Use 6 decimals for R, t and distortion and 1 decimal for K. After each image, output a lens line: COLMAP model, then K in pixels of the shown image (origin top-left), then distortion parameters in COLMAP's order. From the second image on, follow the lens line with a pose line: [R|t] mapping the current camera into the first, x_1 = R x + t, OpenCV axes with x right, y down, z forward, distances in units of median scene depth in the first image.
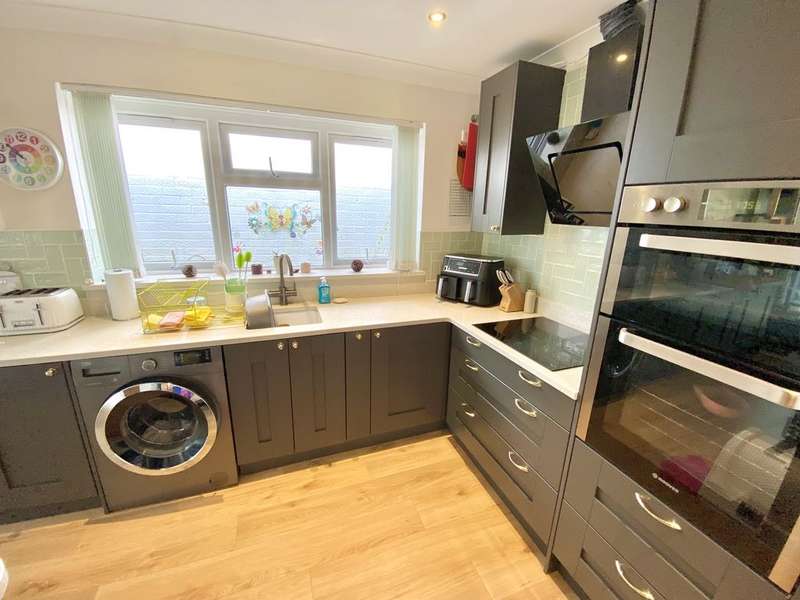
lens RADIAL K [[331.3, 0, 399.2], [0, 331.3, 301.4], [0, 0, 1]] dist [0.034029, -0.024760]
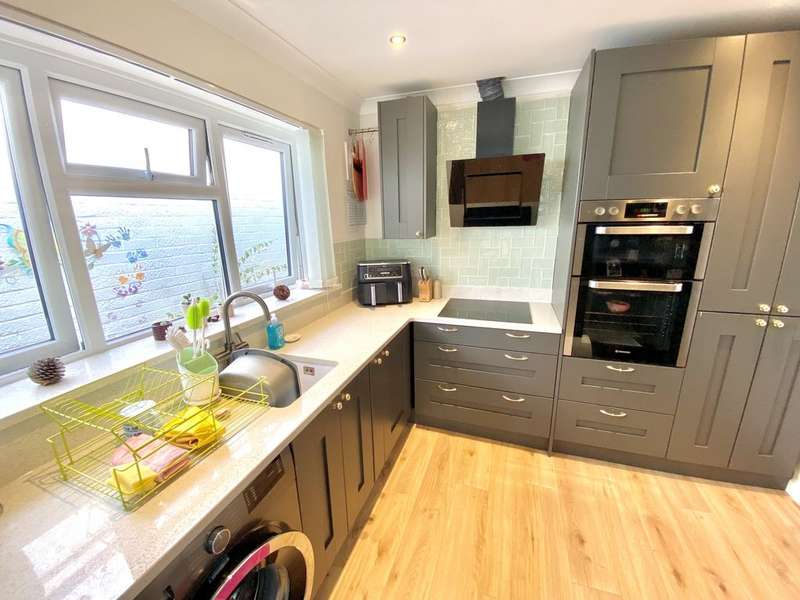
lens RADIAL K [[331.3, 0, 399.2], [0, 331.3, 301.4], [0, 0, 1]] dist [0.034029, -0.024760]
pose [[0.626862, -0.228971, 0.744726, -0.670656], [0.240839, 0.965976, 0.094273, -0.114778], [-0.740973, 0.120263, 0.660678, 0.306145]]
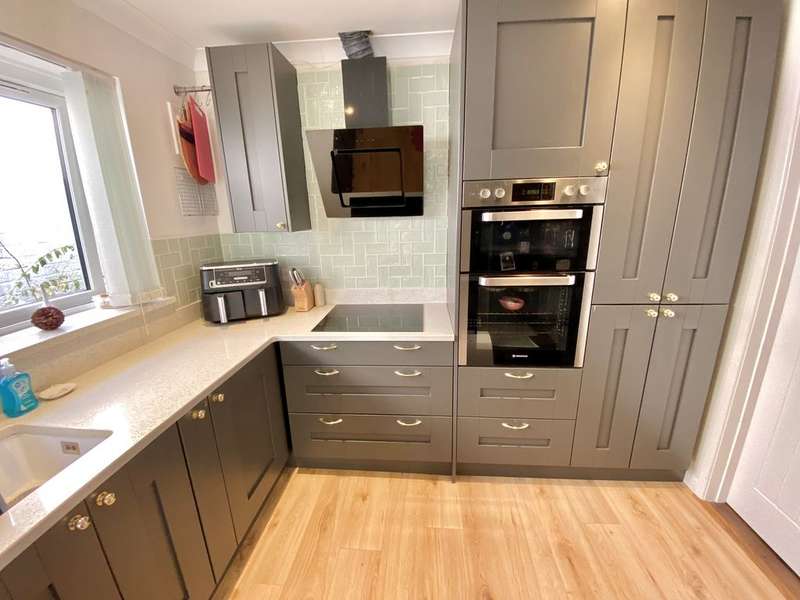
lens RADIAL K [[325.7, 0, 400.0], [0, 325.7, 300.0], [0, 0, 1]] dist [0.044078, -0.032406]
pose [[0.418045, -0.265988, 0.868613, -0.402626], [0.275898, 0.948184, 0.157570, -0.078265], [-0.865517, 0.173777, 0.469769, 0.331958]]
